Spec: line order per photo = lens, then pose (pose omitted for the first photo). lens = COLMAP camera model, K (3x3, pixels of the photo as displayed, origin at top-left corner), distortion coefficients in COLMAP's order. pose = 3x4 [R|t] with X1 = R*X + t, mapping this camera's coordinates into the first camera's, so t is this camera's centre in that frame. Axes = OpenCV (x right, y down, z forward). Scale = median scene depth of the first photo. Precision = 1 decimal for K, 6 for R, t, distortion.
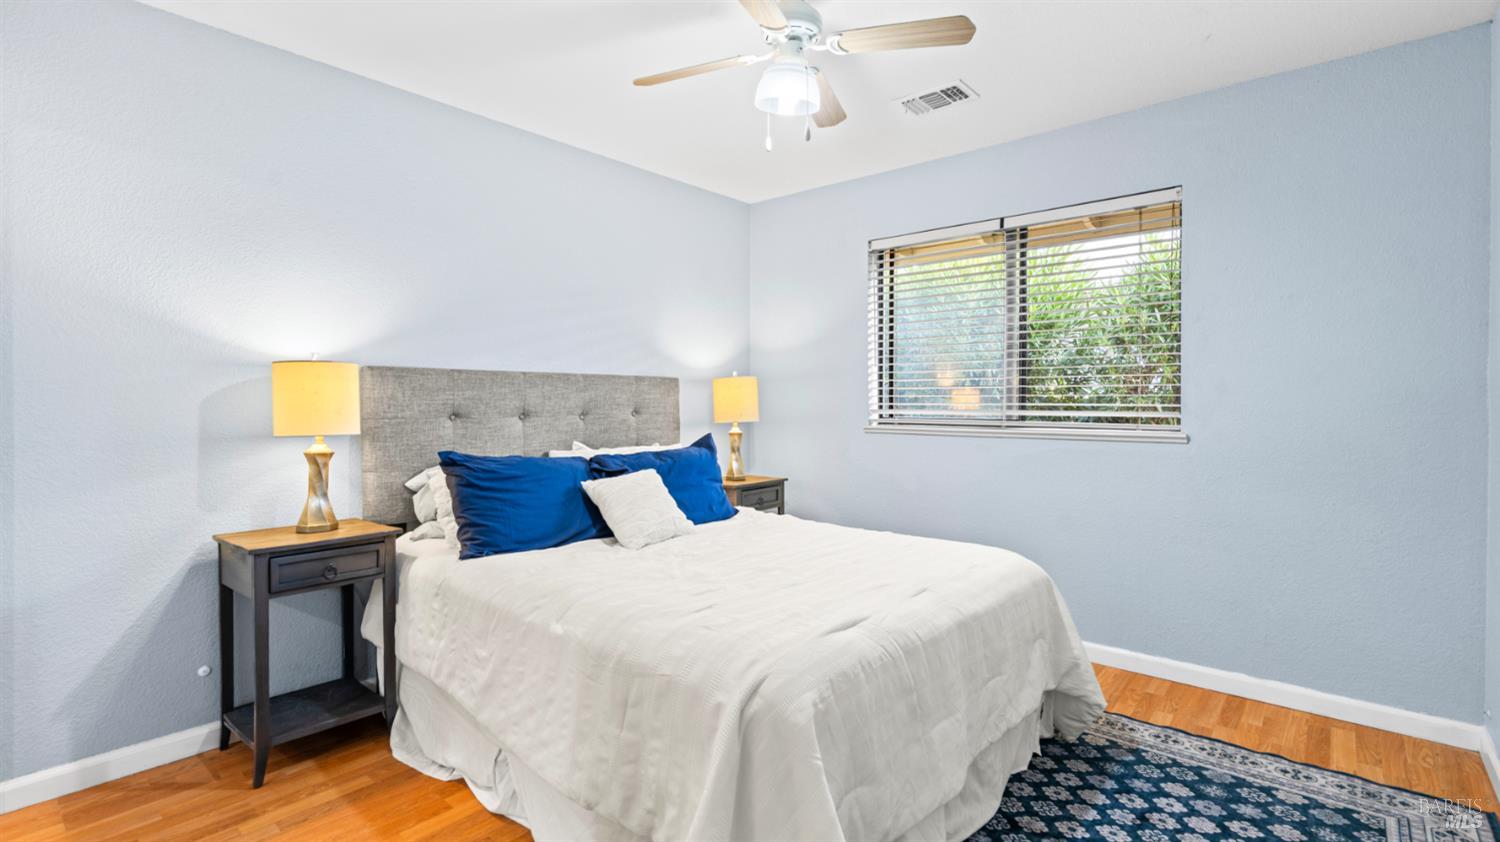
lens RADIAL K [[690.2, 0, 750.4], [0, 690.2, 407.4], [0, 0, 1]] dist [-0.000066, 0.001021]
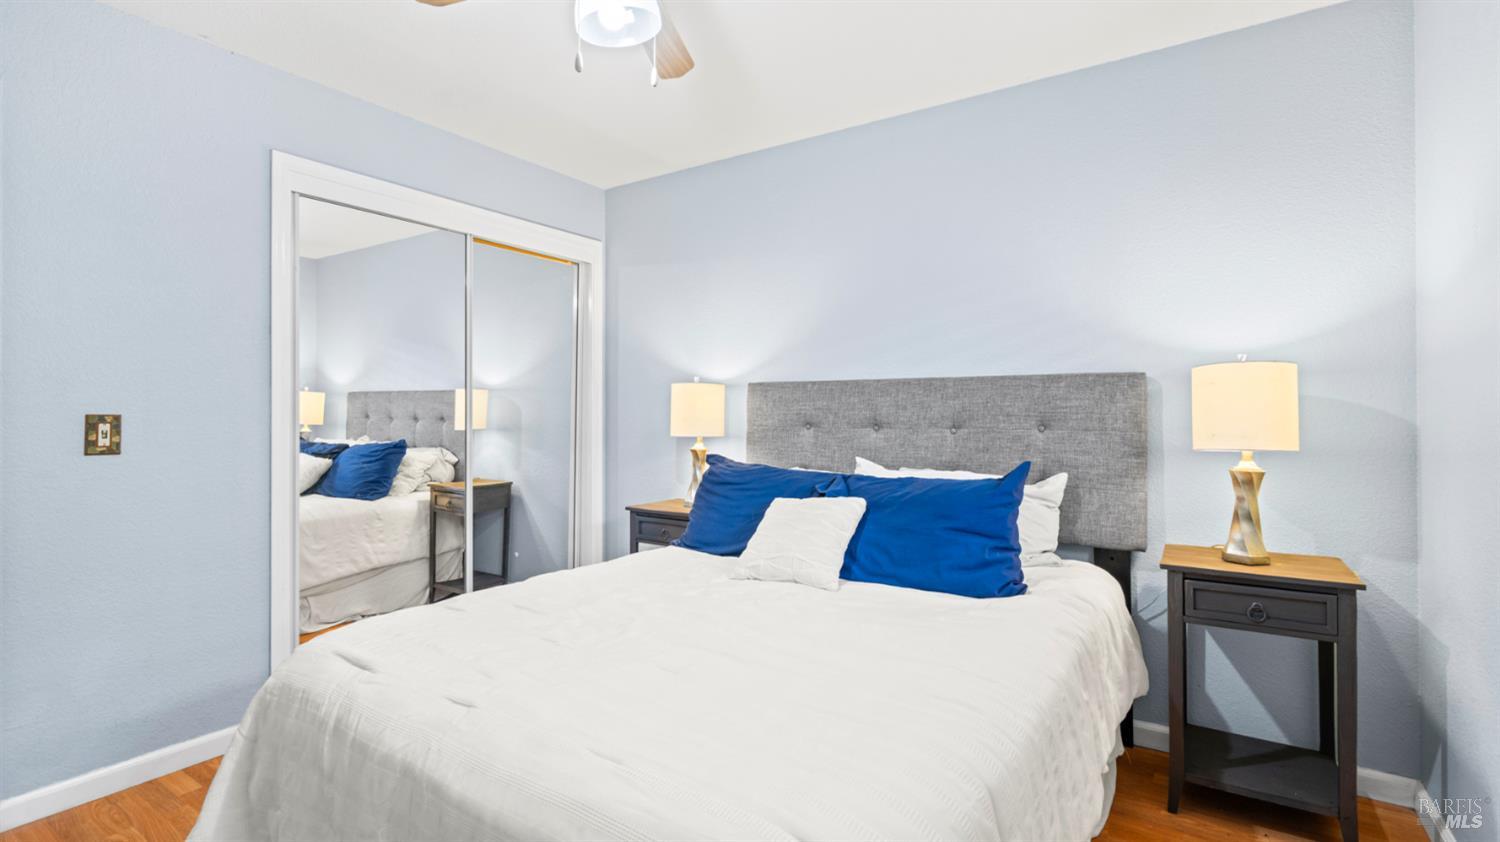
lens RADIAL K [[690.2, 0, 750.4], [0, 690.2, 407.4], [0, 0, 1]] dist [-0.000066, 0.001021]
pose [[0.141646, -0.011500, -0.989851, 0.552107], [-0.009784, 0.999867, -0.013016, -0.000359], [0.989869, 0.011528, 0.141514, 0.699241]]
